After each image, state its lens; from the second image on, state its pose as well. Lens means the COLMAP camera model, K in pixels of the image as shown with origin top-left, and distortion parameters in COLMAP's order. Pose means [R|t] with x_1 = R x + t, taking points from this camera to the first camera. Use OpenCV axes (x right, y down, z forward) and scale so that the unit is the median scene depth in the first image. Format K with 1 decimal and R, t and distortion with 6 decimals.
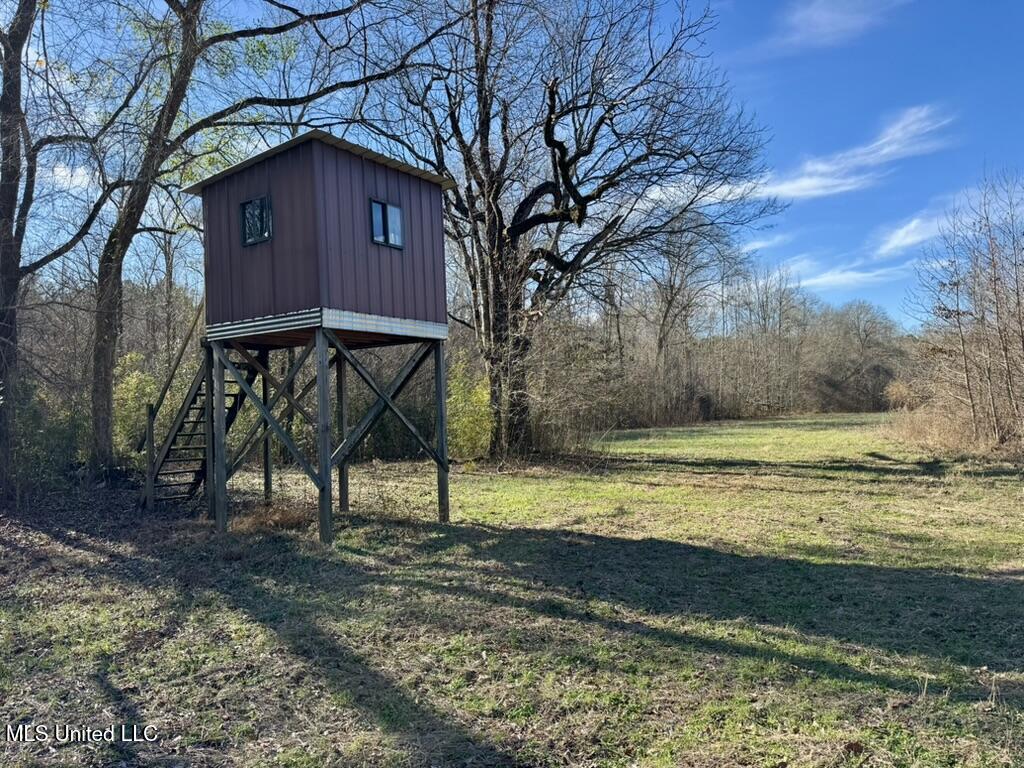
lens RADIAL K [[718.1, 0, 512.0], [0, 718.1, 384.0], [0, 0, 1]] dist [-0.000767, 0.004356]
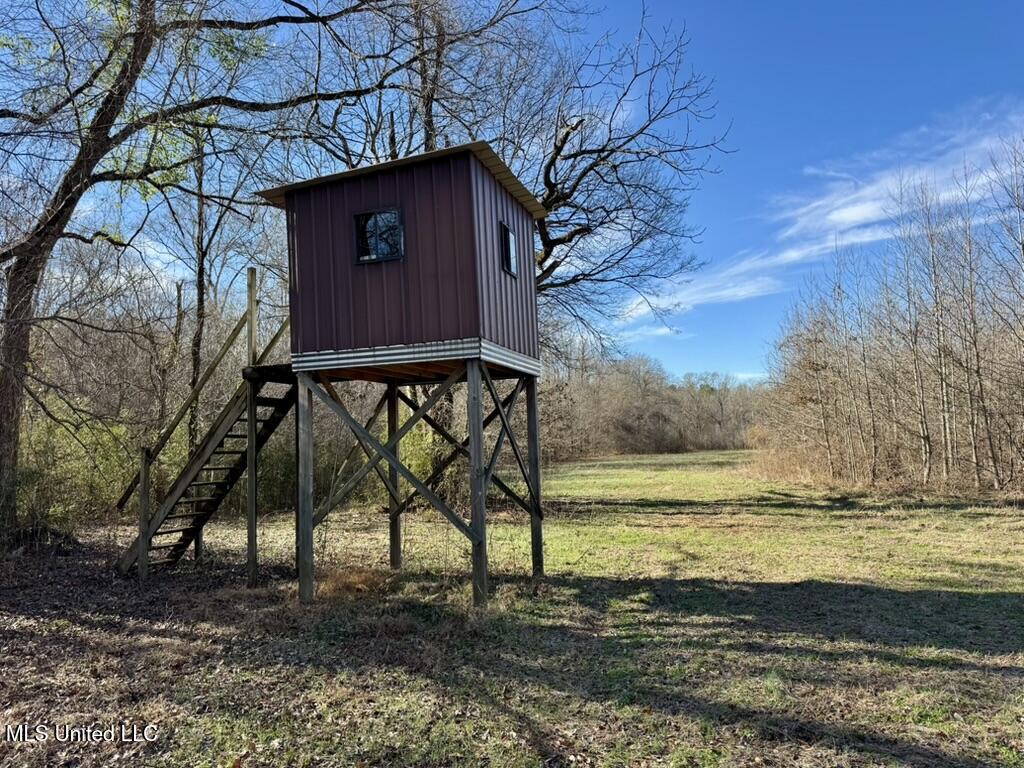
lens RADIAL K [[709.9, 0, 511.5], [0, 709.9, 397.0], [0, 0, 1]] dist [0.001976, -0.003671]
pose [[0.960150, 0.021321, 0.278672, -0.281903], [-0.009867, 0.999050, -0.042439, 0.002333], [-0.279313, 0.037998, 0.959448, 0.089489]]
